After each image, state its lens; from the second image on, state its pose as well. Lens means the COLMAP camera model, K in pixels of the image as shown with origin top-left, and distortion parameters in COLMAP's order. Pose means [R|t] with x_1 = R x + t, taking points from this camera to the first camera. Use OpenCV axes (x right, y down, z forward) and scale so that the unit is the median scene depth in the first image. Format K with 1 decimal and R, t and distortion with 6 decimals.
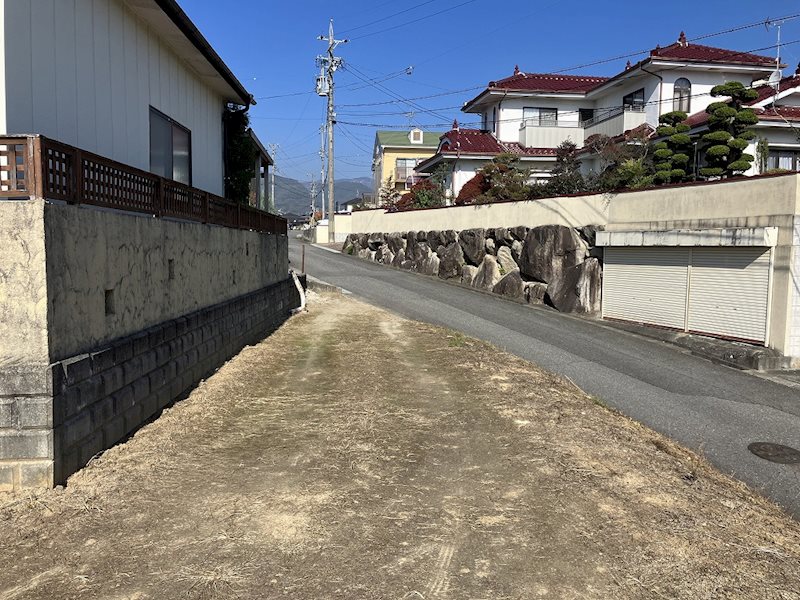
lens RADIAL K [[634.2, 0, 400.0], [0, 634.2, 280.3], [0, 0, 1]] dist [0.001896, -0.002160]
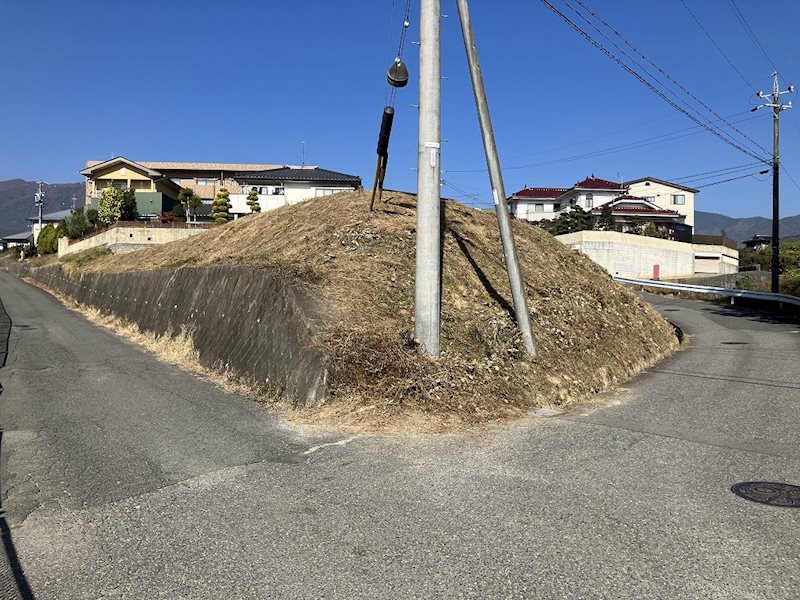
lens RADIAL K [[634.2, 0, 400.0], [0, 634.2, 280.3], [0, 0, 1]] dist [0.001896, -0.002160]
pose [[0.996806, 0.000525, -0.079863, -0.105415], [-0.008214, 0.995349, -0.095981, 0.288779], [0.079442, 0.096330, 0.992174, -1.630517]]
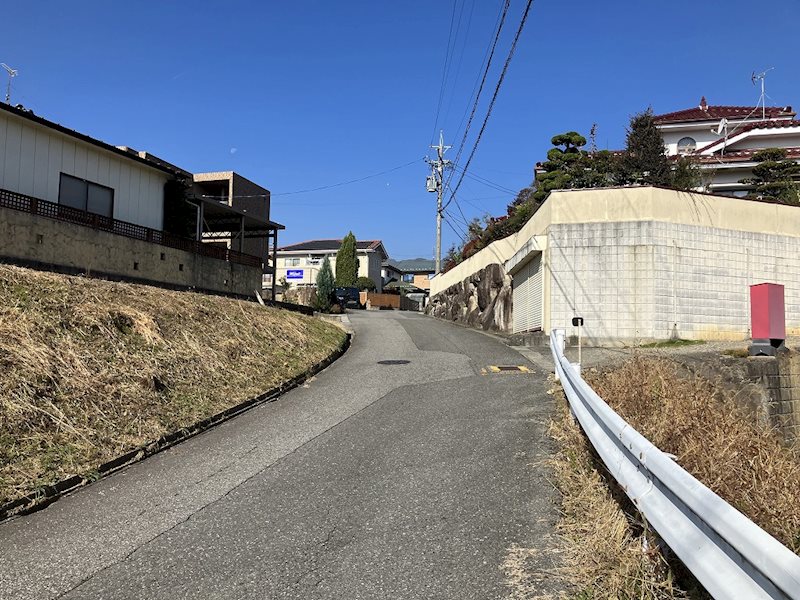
lens RADIAL K [[638.6, 0, 423.7], [0, 638.6, 300.6], [0, 0, 1]] dist [0.037243, 0.000783]
pose [[0.925709, -0.028621, -0.377152, 0.474449], [-0.026714, 0.989695, -0.140674, 0.130560], [0.377292, 0.140299, 0.915405, -0.142745]]
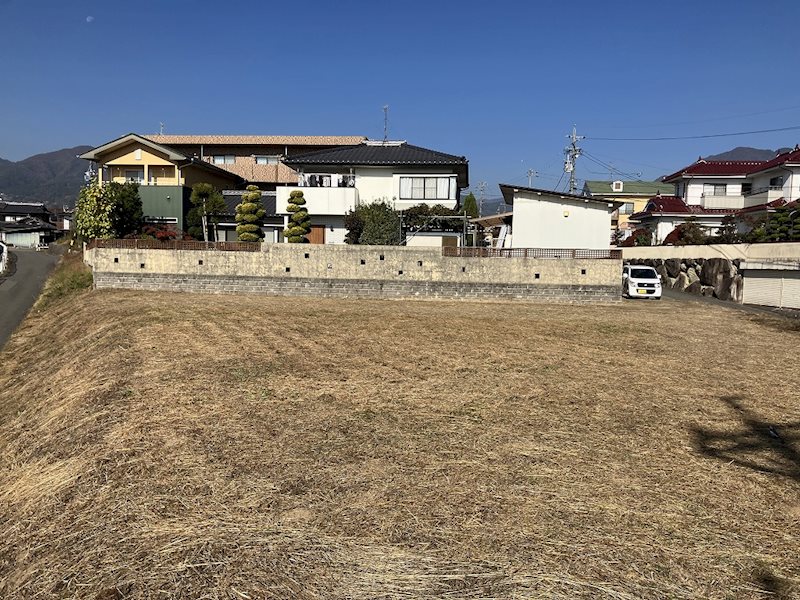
lens RADIAL K [[634.2, 0, 400.0], [0, 634.2, 280.3], [0, 0, 1]] dist [0.001896, -0.002160]
pose [[0.968909, 0.029335, -0.245673, -0.196543], [-0.036245, 0.999063, -0.023653, 0.055412], [0.244749, 0.031822, 0.969064, -0.975076]]
